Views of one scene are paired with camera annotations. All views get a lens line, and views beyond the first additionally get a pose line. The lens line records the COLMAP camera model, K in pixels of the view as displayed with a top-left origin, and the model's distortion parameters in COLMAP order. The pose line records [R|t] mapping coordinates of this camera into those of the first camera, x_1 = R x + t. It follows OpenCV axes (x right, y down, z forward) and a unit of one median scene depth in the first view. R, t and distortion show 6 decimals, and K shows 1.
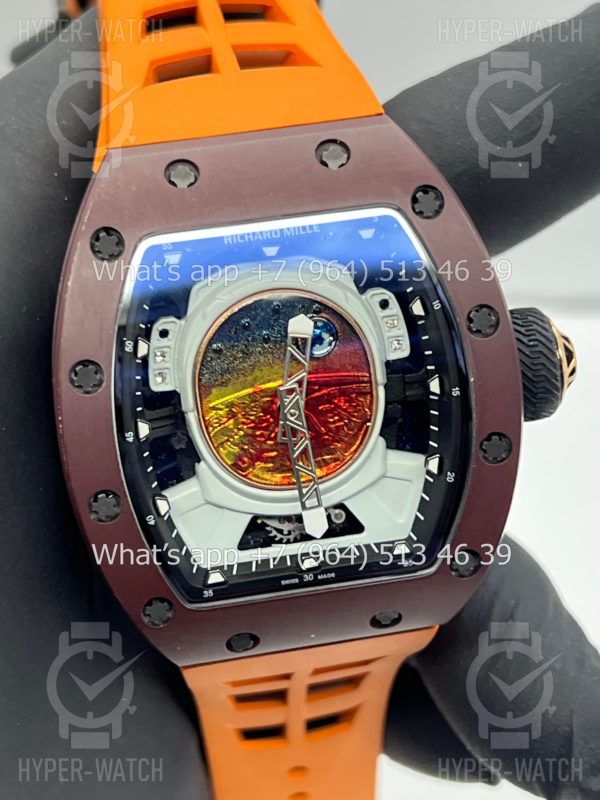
lens RADIAL K [[1961.8, 0, 300.0], [0, 1961.8, 400.0], [0, 0, 1]] dist [0.520894, 0.140380]
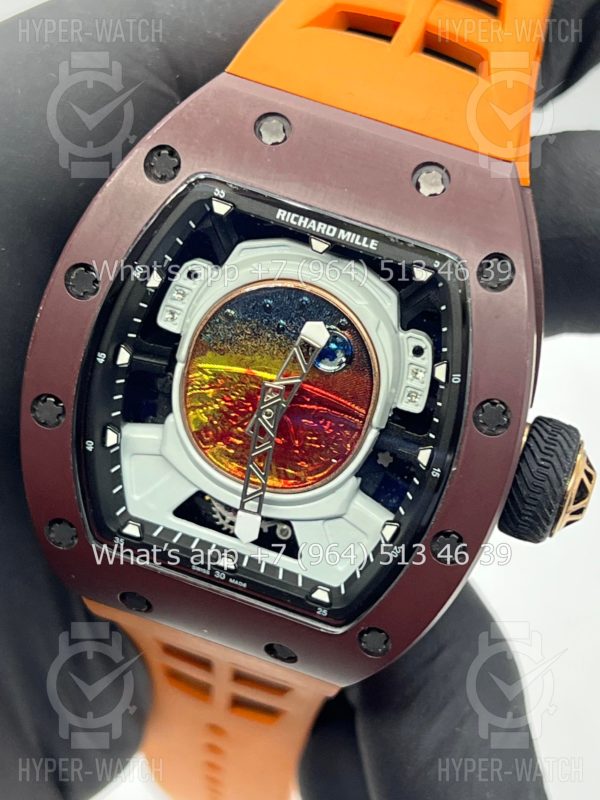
lens RADIAL K [[1961.8, 0, 300.0], [0, 1961.8, 400.0], [0, 0, 1]] dist [0.520894, 0.140380]
pose [[0.868389, 0.451544, -0.204957, 0.194814], [-0.435988, 0.892149, 0.118256, -0.113874], [0.236250, -0.013334, 0.971601, 0.097113]]
